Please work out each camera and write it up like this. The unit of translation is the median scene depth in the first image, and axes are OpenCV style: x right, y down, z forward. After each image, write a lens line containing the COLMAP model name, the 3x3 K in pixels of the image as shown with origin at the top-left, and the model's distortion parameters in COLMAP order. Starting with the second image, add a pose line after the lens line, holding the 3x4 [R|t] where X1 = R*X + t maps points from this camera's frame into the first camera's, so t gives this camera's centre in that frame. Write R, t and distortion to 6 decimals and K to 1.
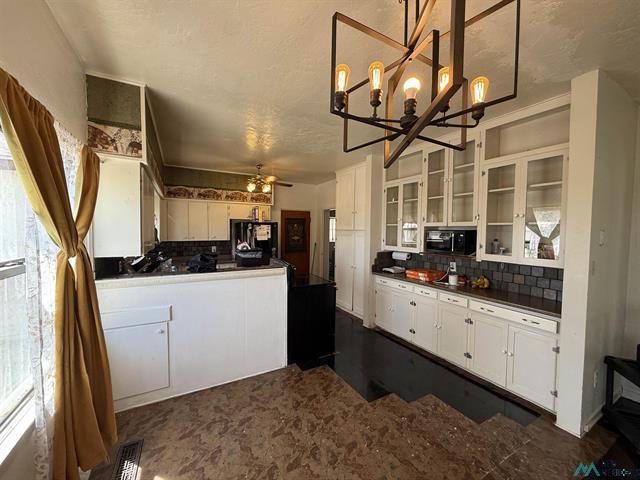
lens RADIAL K [[254.5, 0, 320.0], [0, 254.5, 240.0], [0, 0, 1]] dist [0.000046, 0.000166]
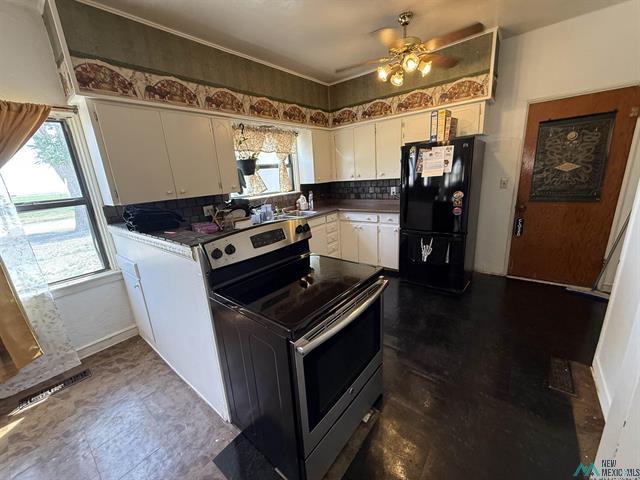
lens RADIAL K [[254.5, 0, 320.0], [0, 254.5, 240.0], [0, 0, 1]] dist [0.000046, 0.000166]
pose [[0.366917, 0.205206, -0.907338, 0.203955], [0.036161, 0.971483, 0.234336, -0.005753], [0.929551, -0.118793, 0.349033, 0.590850]]
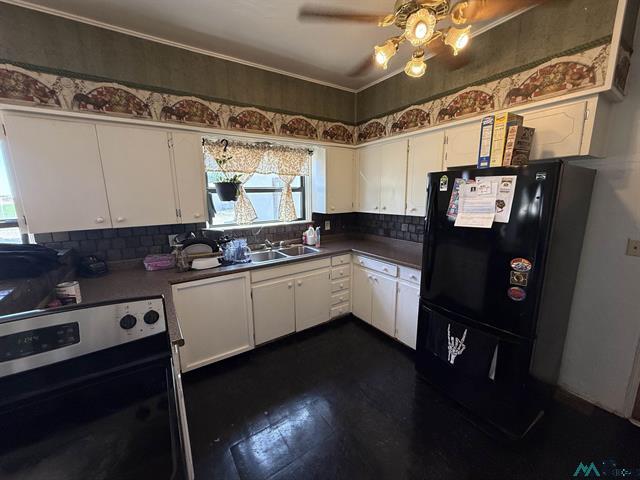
lens RADIAL K [[254.5, 0, 320.0], [0, 254.5, 240.0], [0, 0, 1]] dist [0.000046, 0.000166]
pose [[0.074997, 0.173860, -0.981910, 0.069400], [-0.021320, 0.984738, 0.172732, -0.034900], [0.996956, 0.007980, 0.077560, 0.806978]]
